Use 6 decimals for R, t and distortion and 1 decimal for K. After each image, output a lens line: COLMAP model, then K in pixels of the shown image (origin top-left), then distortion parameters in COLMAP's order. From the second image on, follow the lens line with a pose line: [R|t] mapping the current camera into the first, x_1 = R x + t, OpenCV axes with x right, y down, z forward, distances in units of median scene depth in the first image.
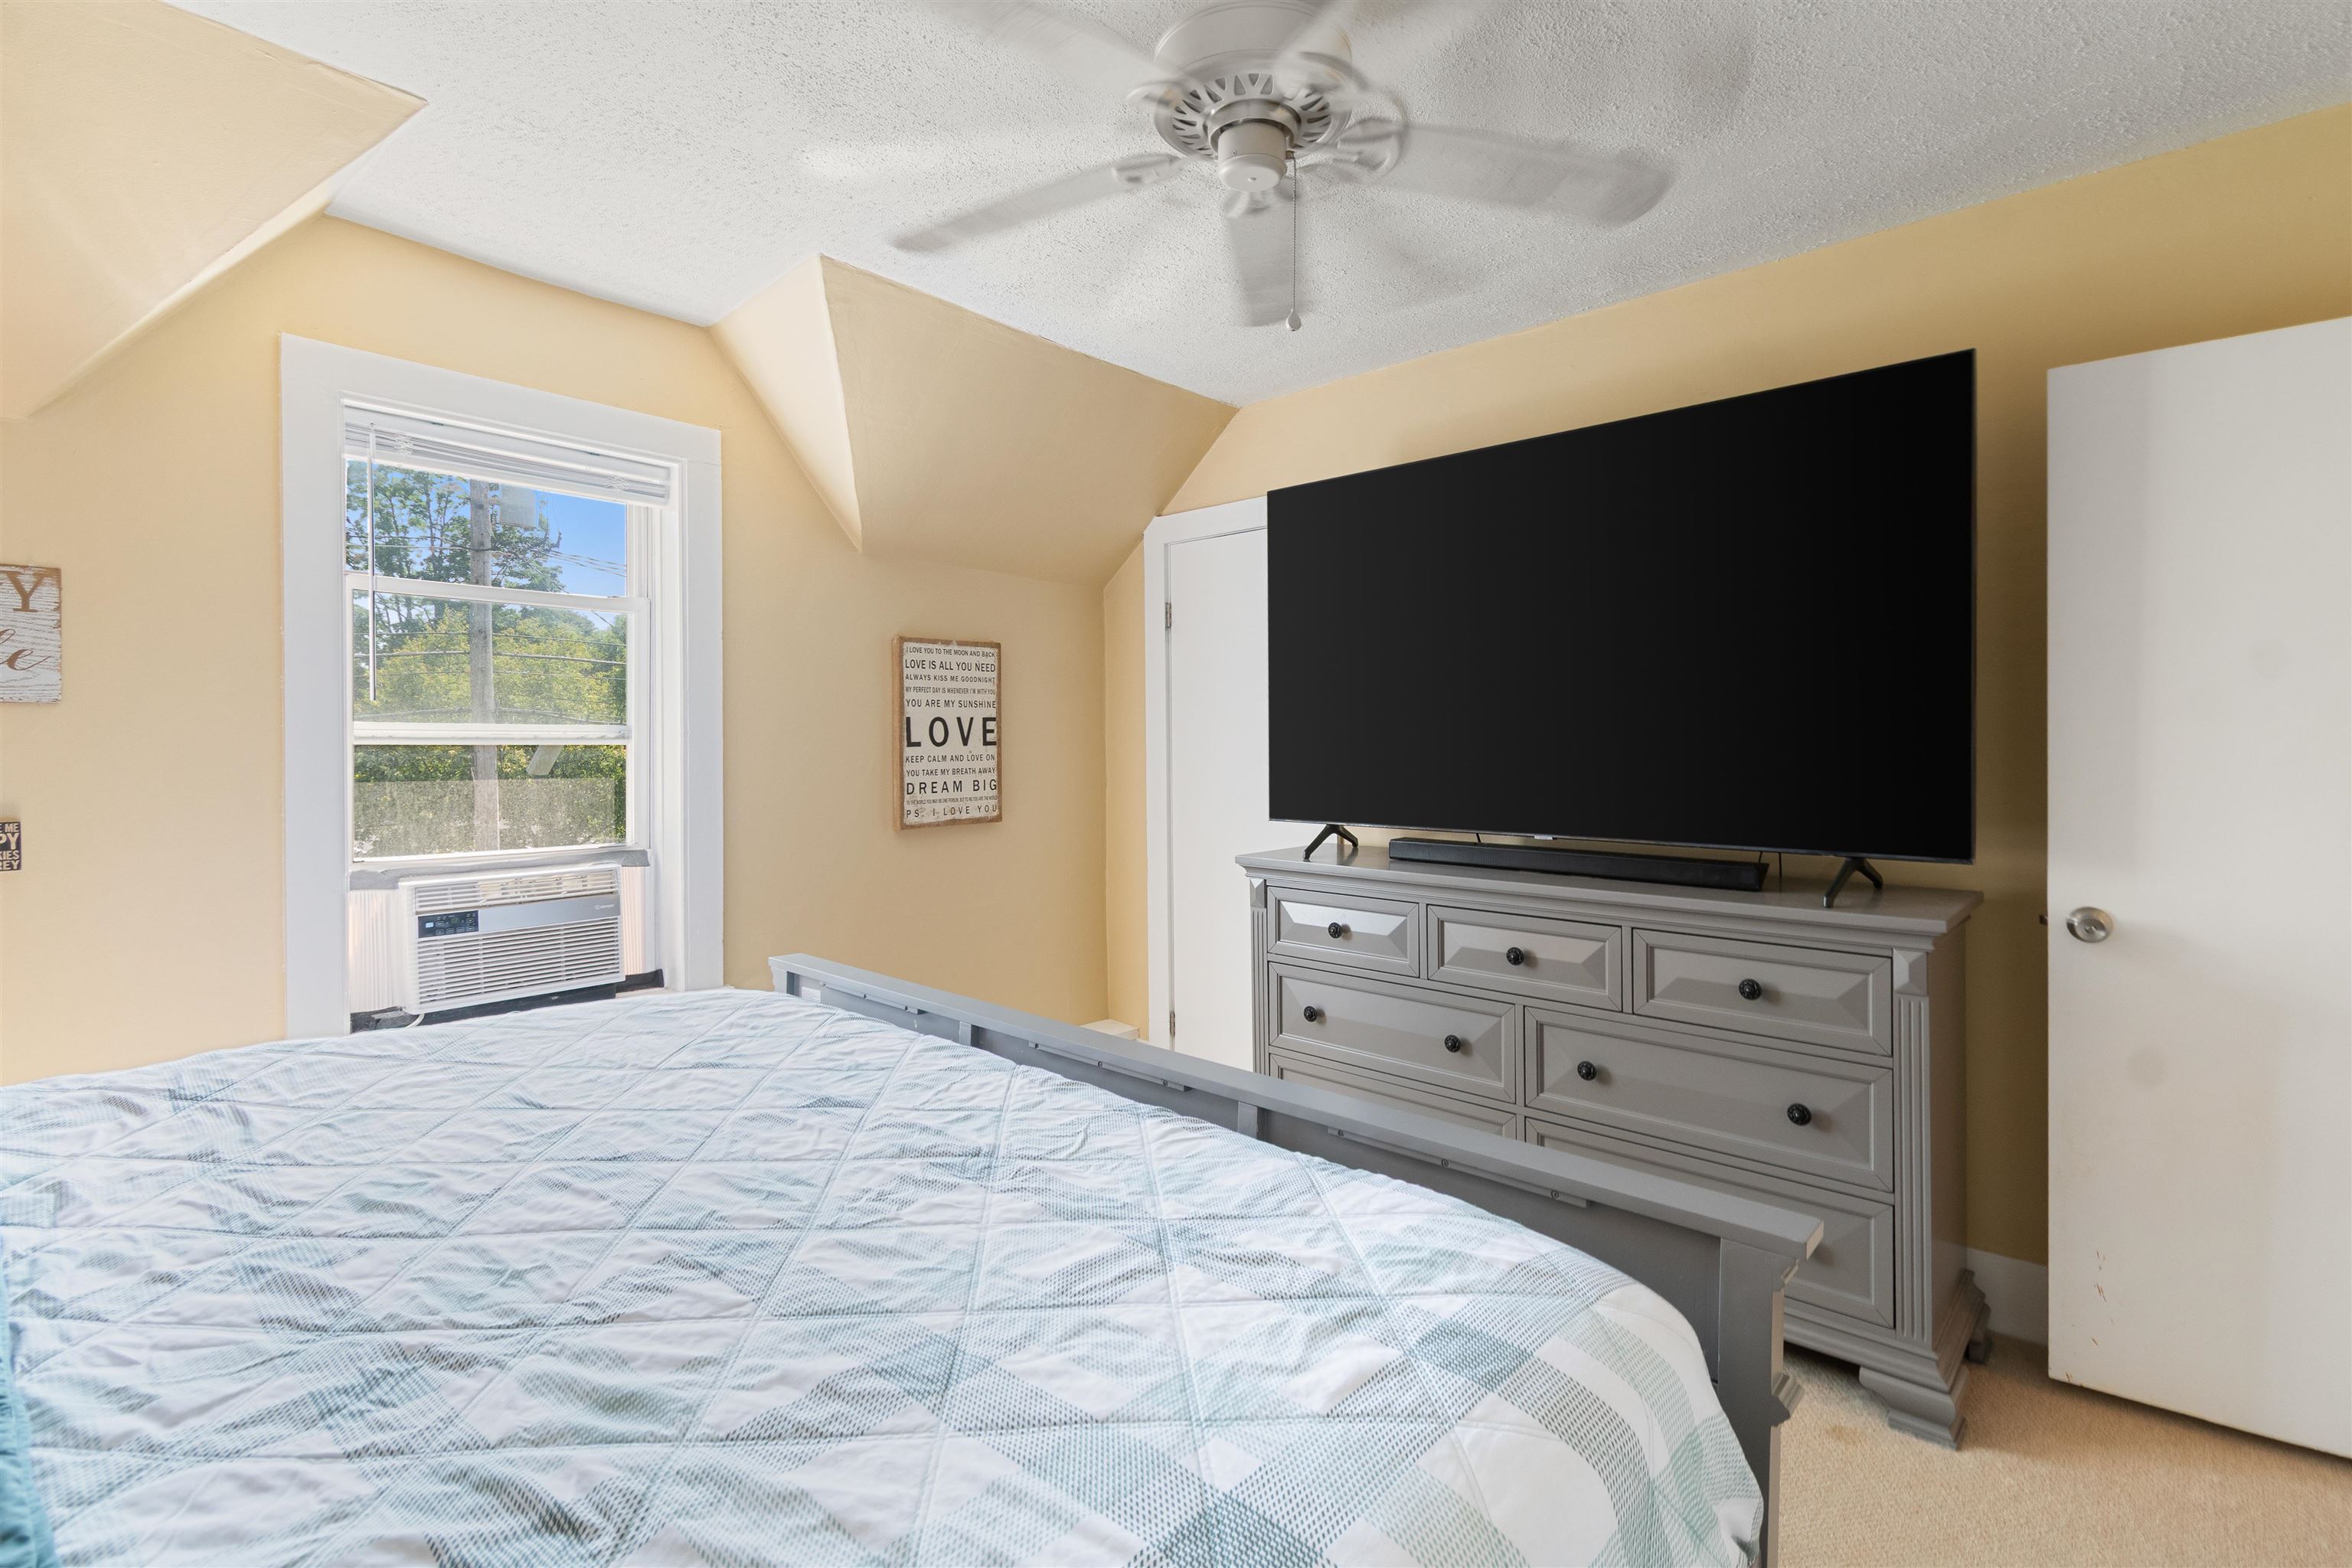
lens RADIAL K [[1080.4, 0, 1228.5], [0, 1080.4, 748.7], [0, 0, 1]] dist [0.003800, 0.001136]
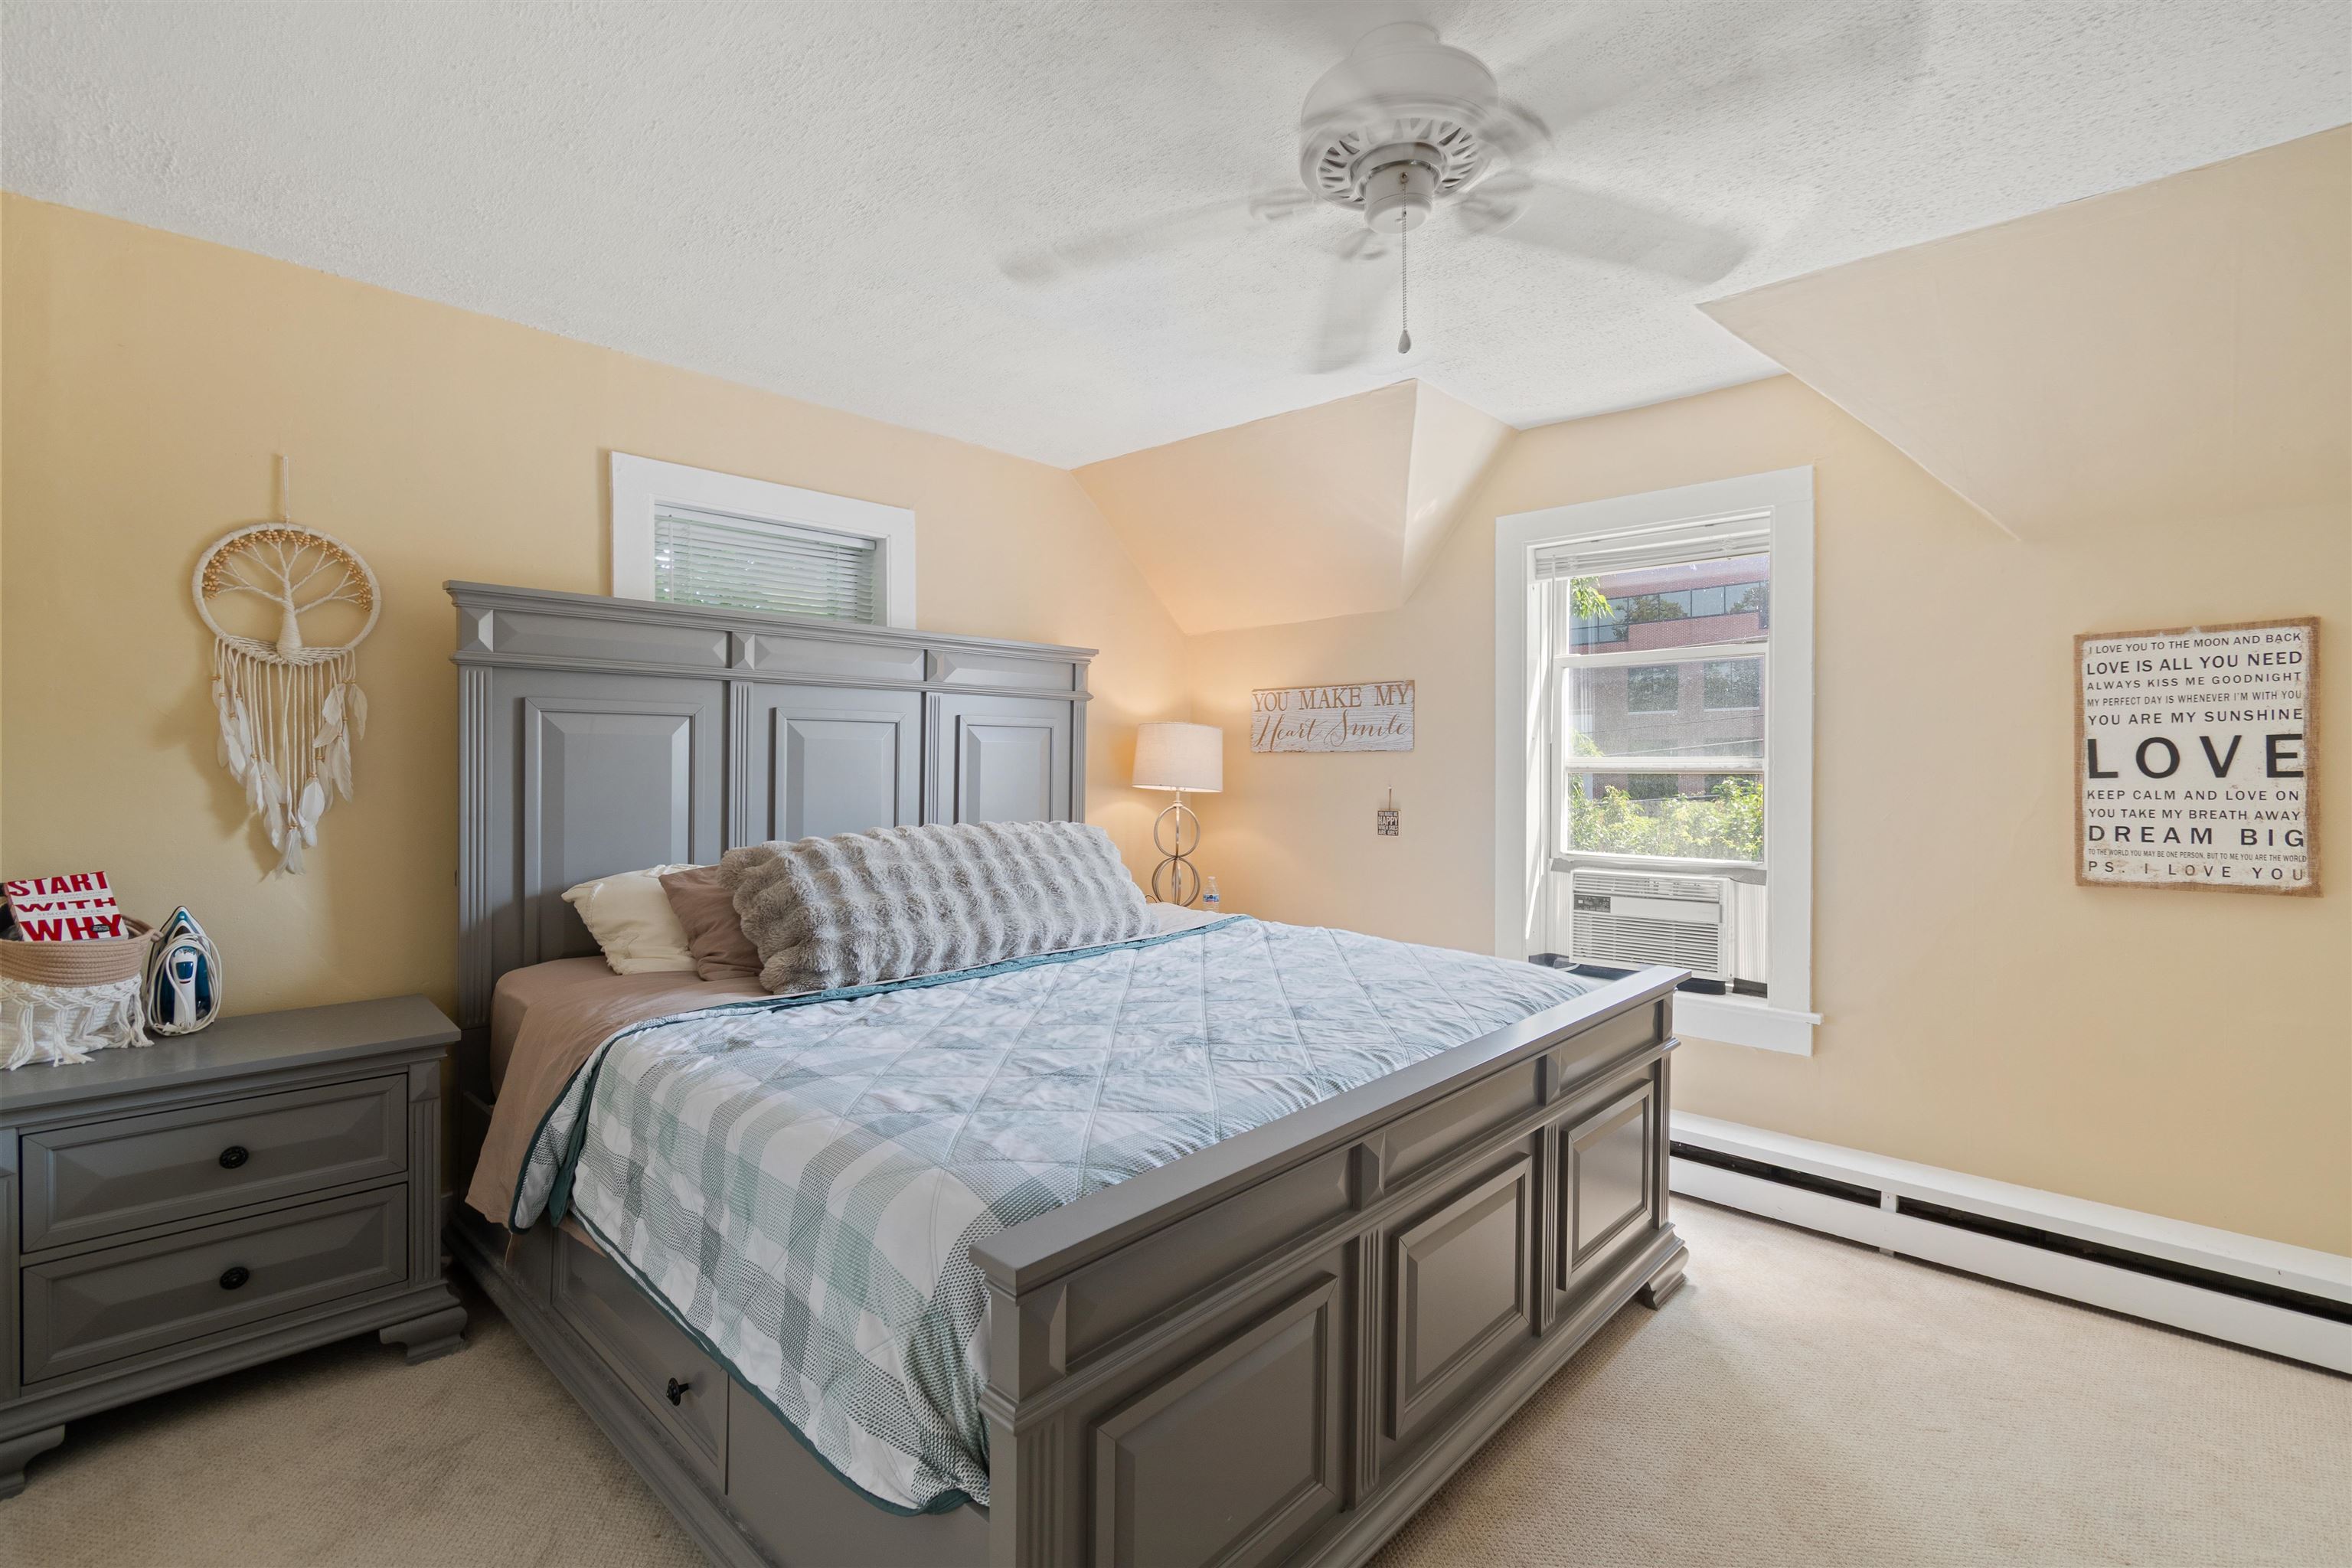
lens RADIAL K [[1080.4, 0, 1178.7], [0, 1080.4, 776.6], [0, 0, 1]] dist [0.003800, 0.001136]
pose [[-0.043595, 0.005549, -0.999034, 0.486487], [-0.008262, 0.999948, 0.005915, -0.001935], [0.999015, 0.008512, -0.043547, 0.384595]]
